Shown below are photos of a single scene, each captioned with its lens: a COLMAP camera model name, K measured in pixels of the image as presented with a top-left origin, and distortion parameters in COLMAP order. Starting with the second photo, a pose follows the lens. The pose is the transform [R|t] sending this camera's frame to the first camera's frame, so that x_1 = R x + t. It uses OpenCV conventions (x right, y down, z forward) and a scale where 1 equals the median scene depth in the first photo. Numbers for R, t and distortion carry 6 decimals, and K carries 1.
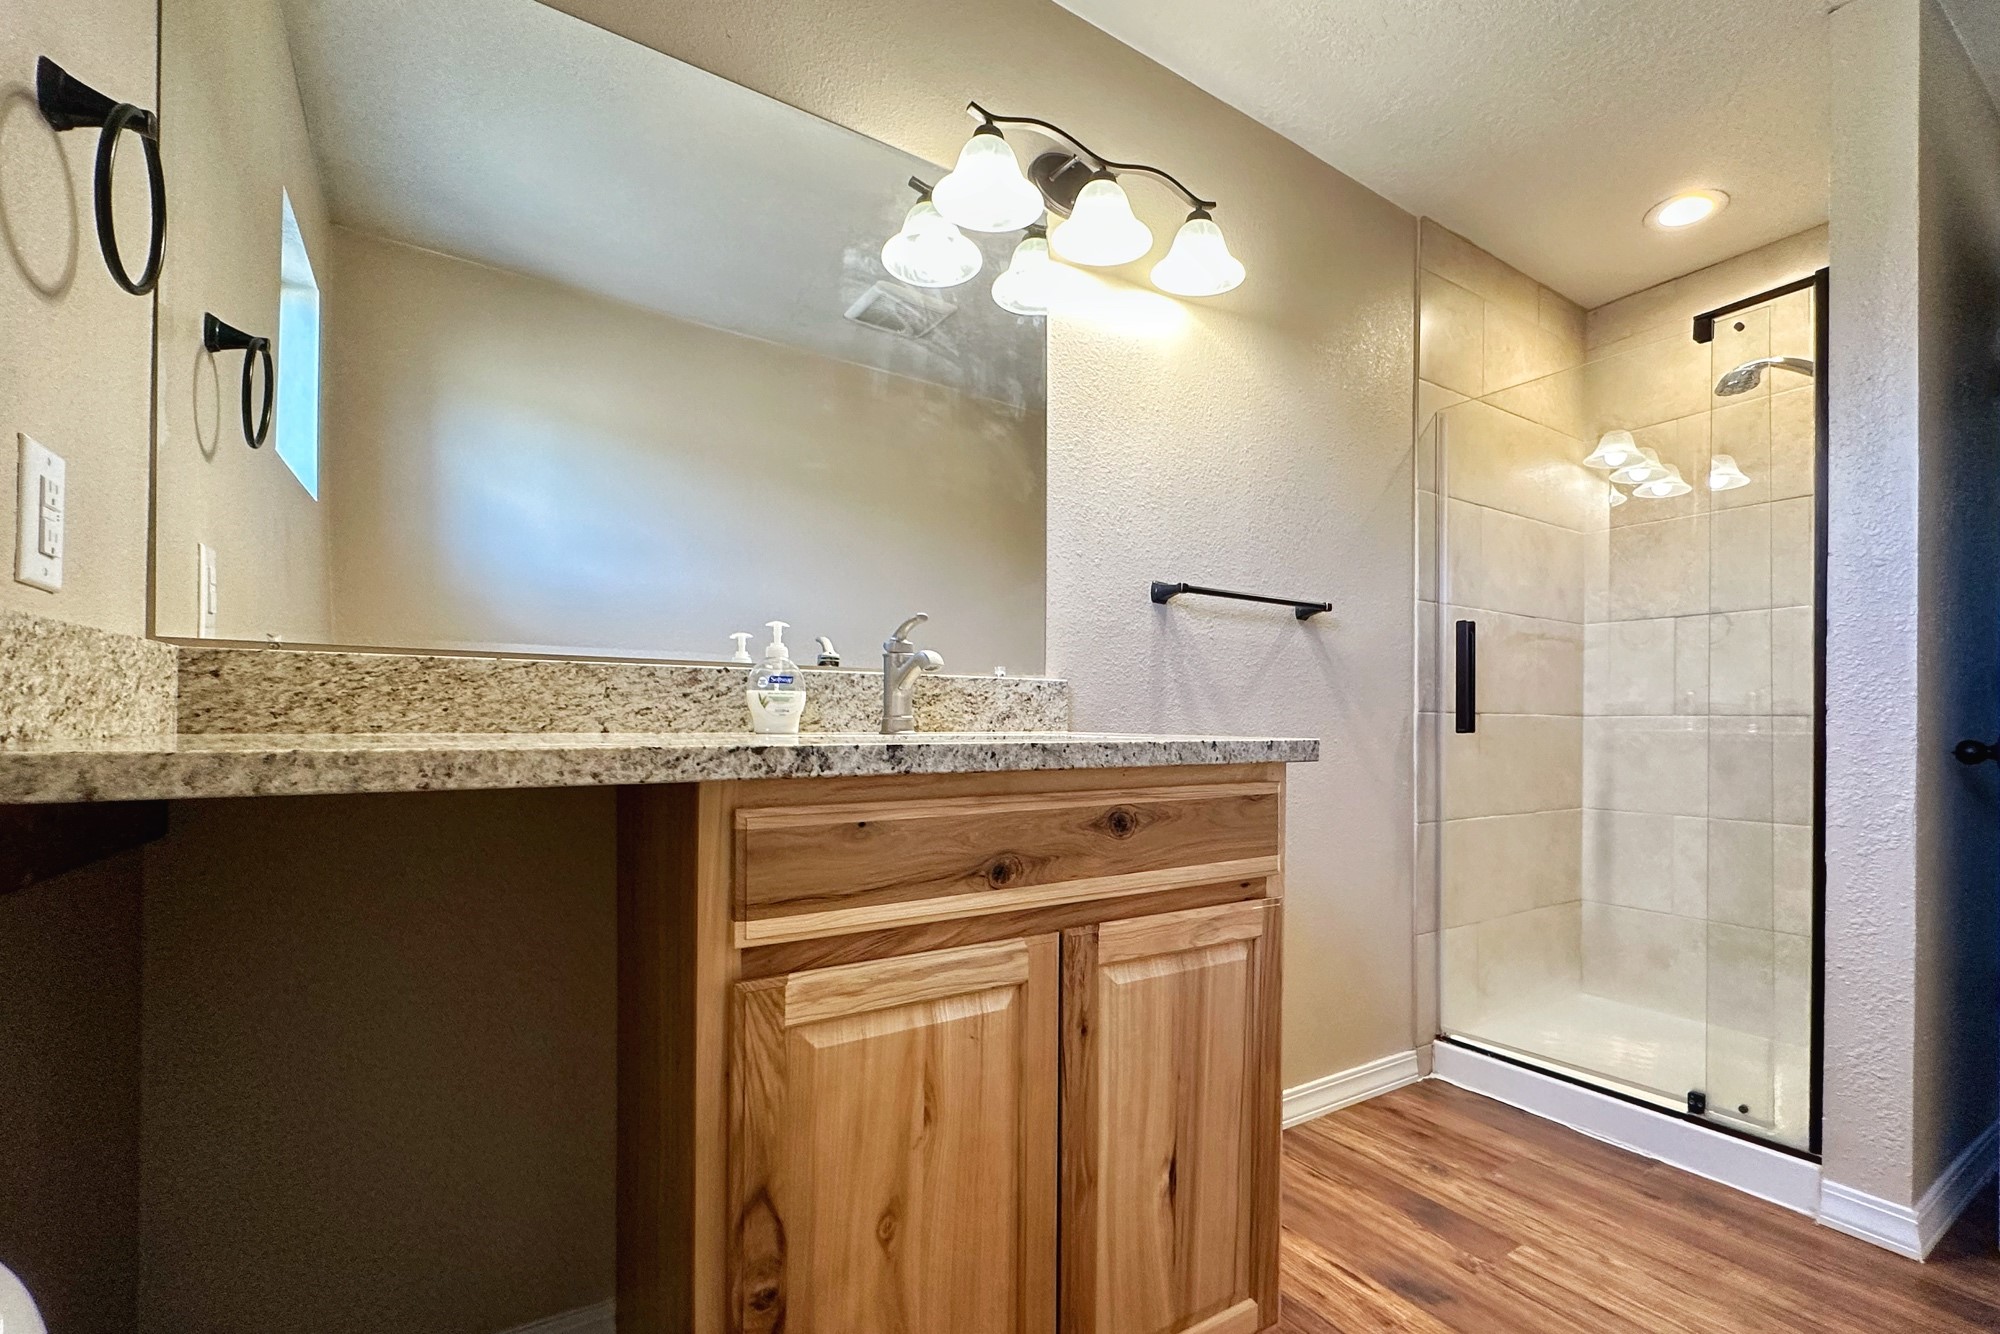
lens RADIAL K [[897.3, 0, 1005.0], [0, 897.3, 704.5], [0, 0, 1]] dist [-0.004299, -0.000262]
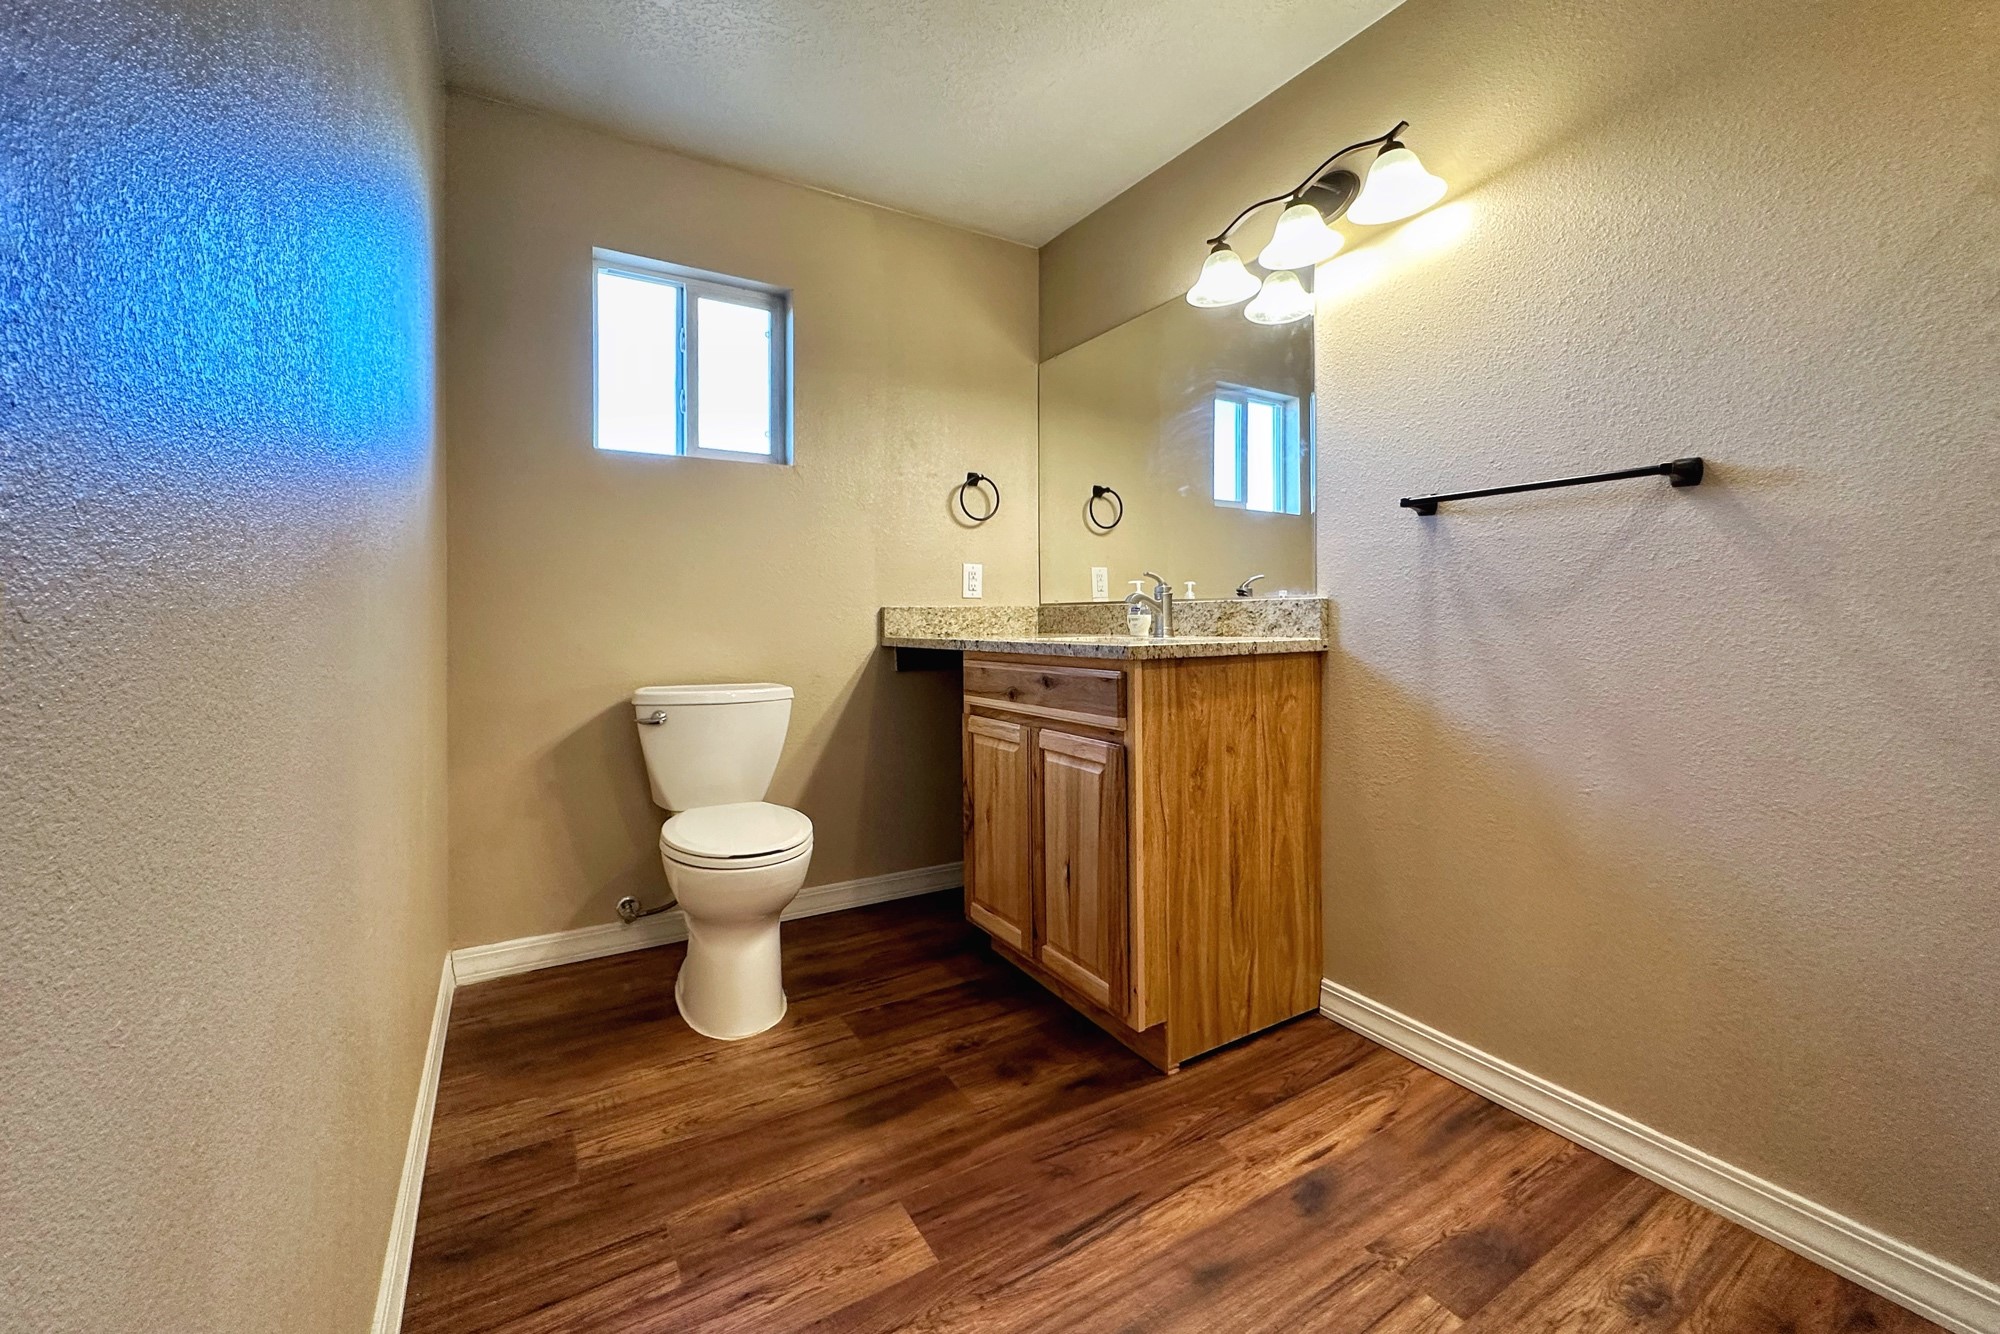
lens RADIAL K [[783.7, 0, 1009.9], [0, 783.7, 587.9], [0, 0, 1]] dist [-0.000679, -0.000527]
pose [[-0.034720, -0.045383, -0.998366, 1.404848], [0.027992, 0.998532, -0.046364, -0.002058], [0.999005, -0.029556, -0.033399, 0.711228]]
